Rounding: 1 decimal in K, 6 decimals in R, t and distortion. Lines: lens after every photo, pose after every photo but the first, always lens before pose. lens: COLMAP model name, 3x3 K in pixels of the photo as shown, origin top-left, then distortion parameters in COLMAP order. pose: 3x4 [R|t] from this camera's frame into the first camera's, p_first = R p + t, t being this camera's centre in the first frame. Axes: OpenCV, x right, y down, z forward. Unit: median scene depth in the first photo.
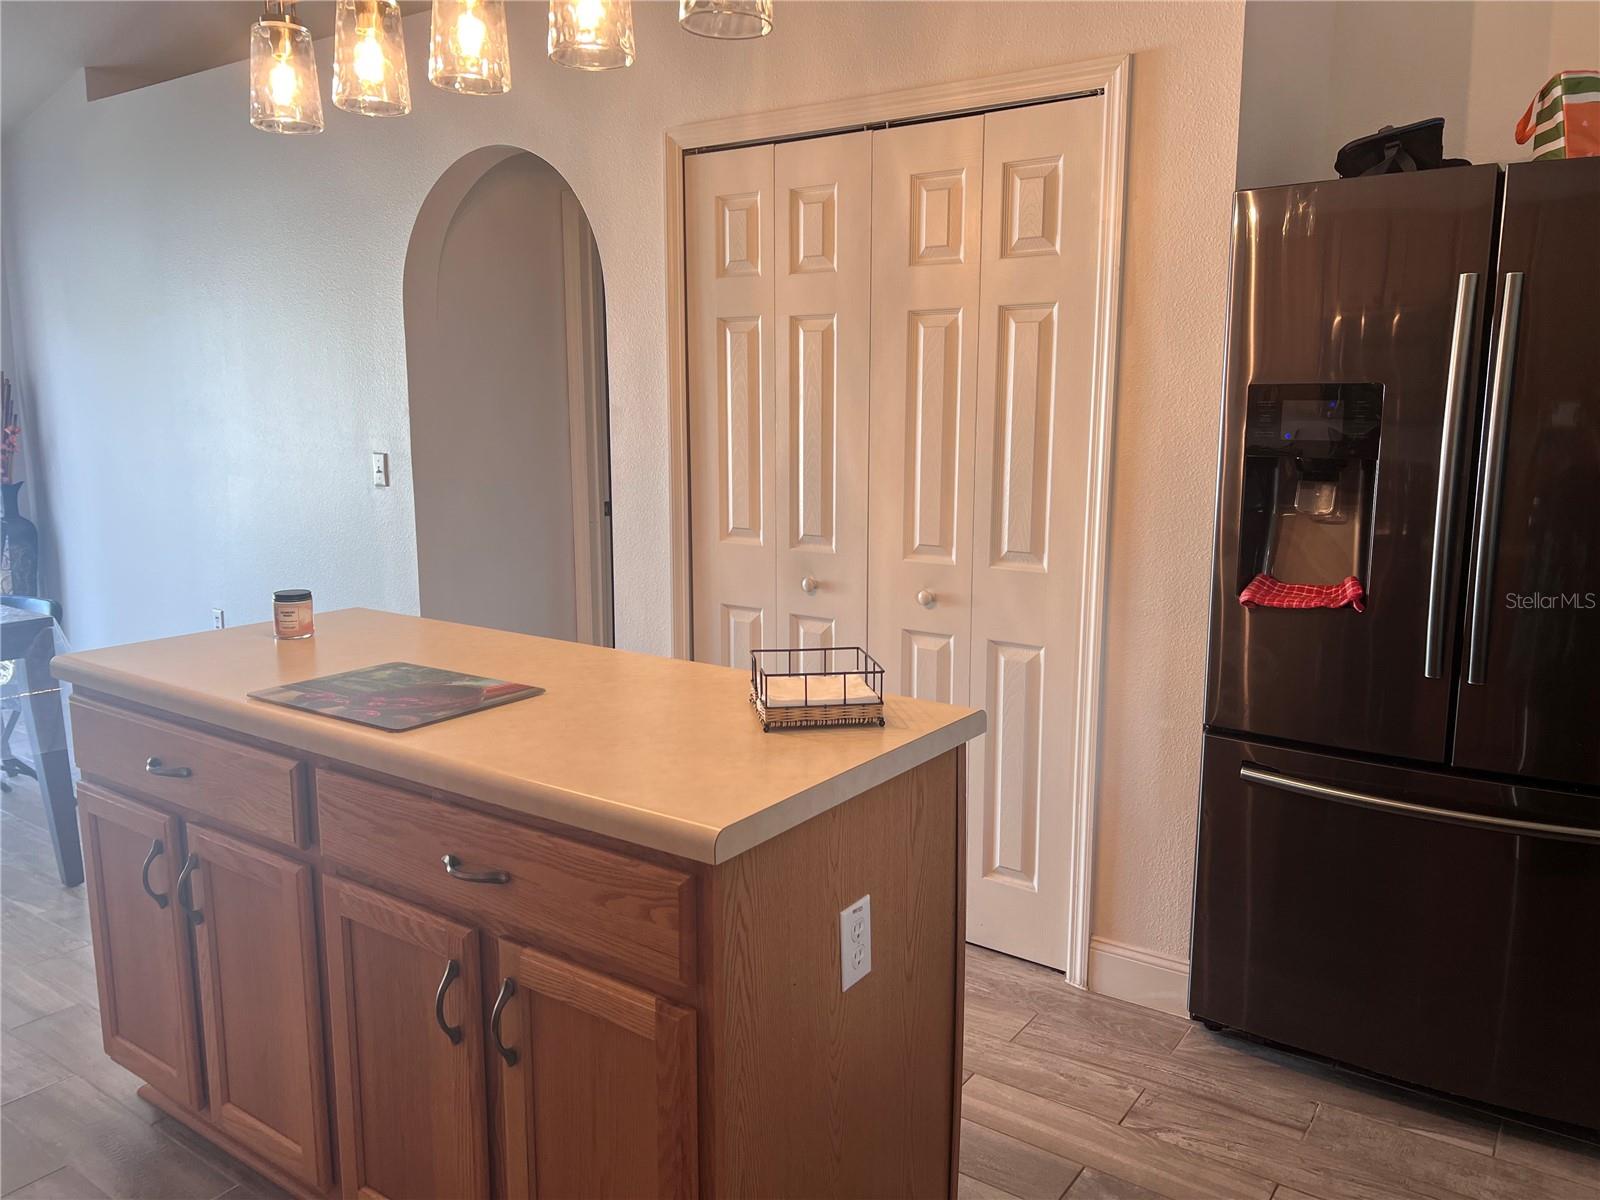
lens RADIAL K [[1205.3, 0, 809.7], [0, 1205.3, 594.7], [0, 0, 1]] dist [0.058675, -0.059309]
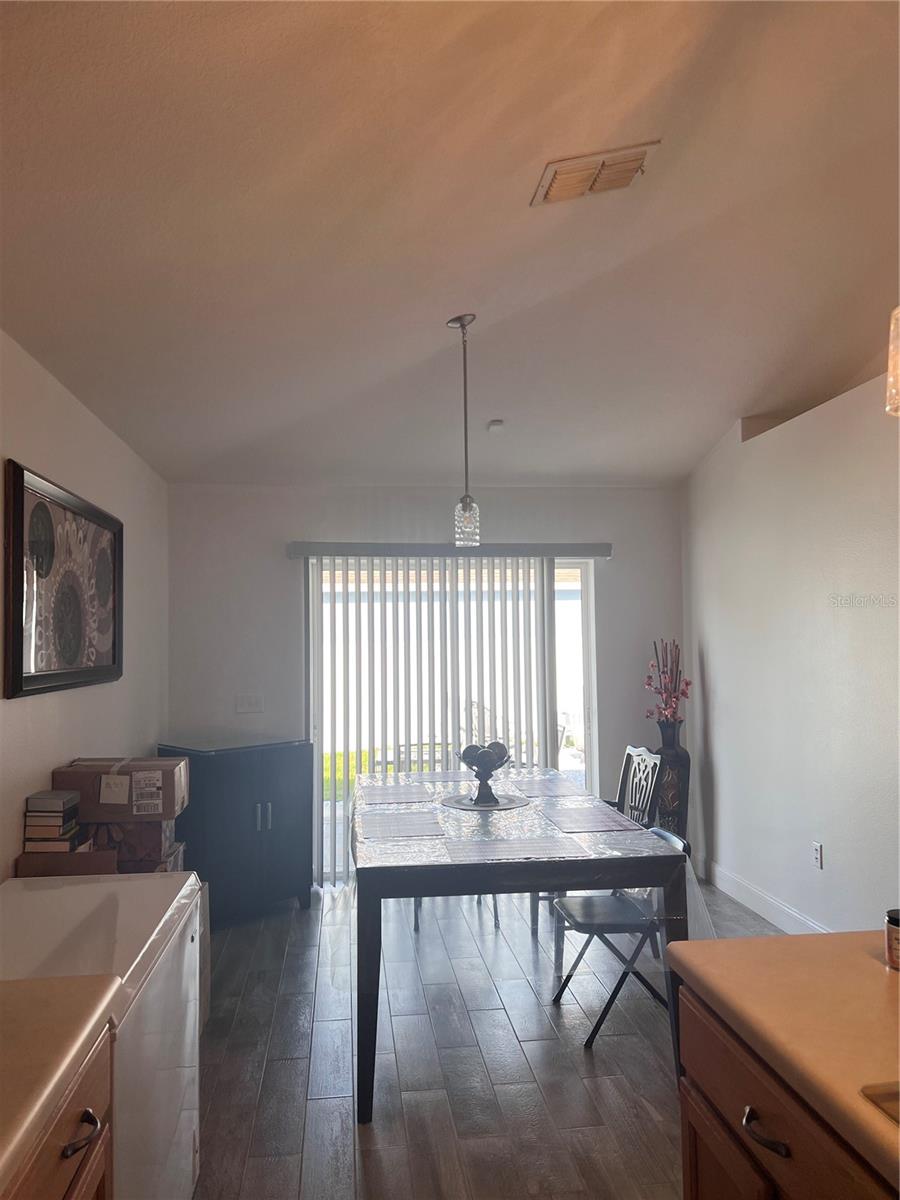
lens RADIAL K [[904.0, 0, 454.0], [0, 904.0, 600.6], [0, 0, 1]] dist [0.058675, -0.059309]
pose [[0.676283, -0.039109, -0.735603, -0.154584], [-0.106742, 0.982848, -0.150388, -0.091939], [0.728867, 0.180225, 0.660509, 0.289305]]
